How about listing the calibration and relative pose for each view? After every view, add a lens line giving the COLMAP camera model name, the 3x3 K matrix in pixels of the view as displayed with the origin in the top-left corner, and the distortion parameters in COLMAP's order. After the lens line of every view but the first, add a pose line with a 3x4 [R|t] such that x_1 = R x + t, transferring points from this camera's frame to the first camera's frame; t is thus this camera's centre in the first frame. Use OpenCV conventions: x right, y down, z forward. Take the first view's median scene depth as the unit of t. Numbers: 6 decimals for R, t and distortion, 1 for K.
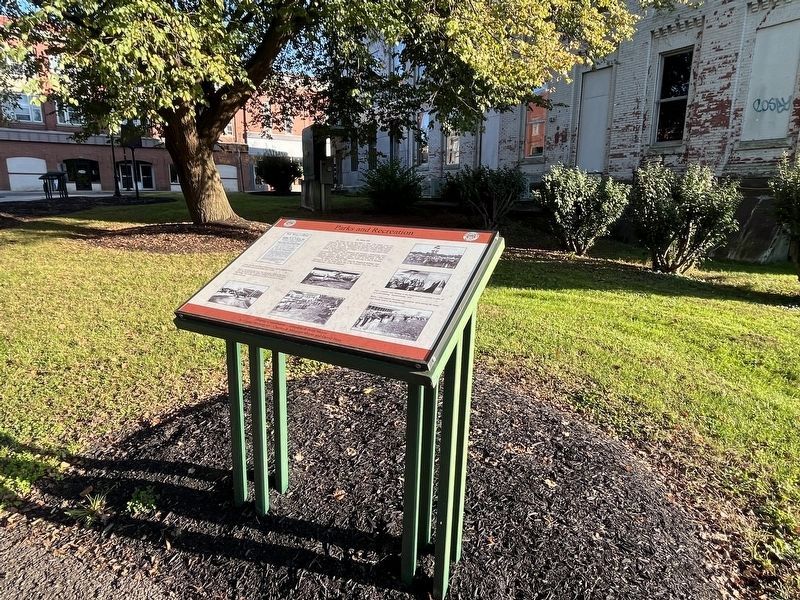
lens RADIAL K [[479.1, 0, 399.2], [0, 479.1, 282.4], [0, 0, 1]] dist [-0.004346, -0.001432]
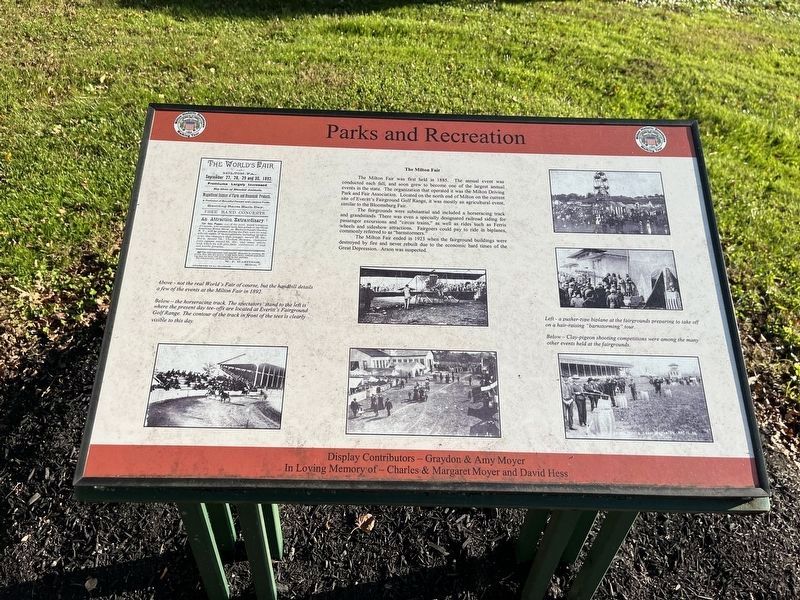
lens RADIAL K [[609.1, 0, 400.0], [0, 609.1, 300.0], [0, 0, 1]] dist [0.080472, -0.118056]
pose [[0.886823, -0.289746, 0.359989, -0.380496], [0.077710, 0.861426, 0.501903, -0.307345], [-0.455528, -0.417125, 0.786448, 0.558178]]
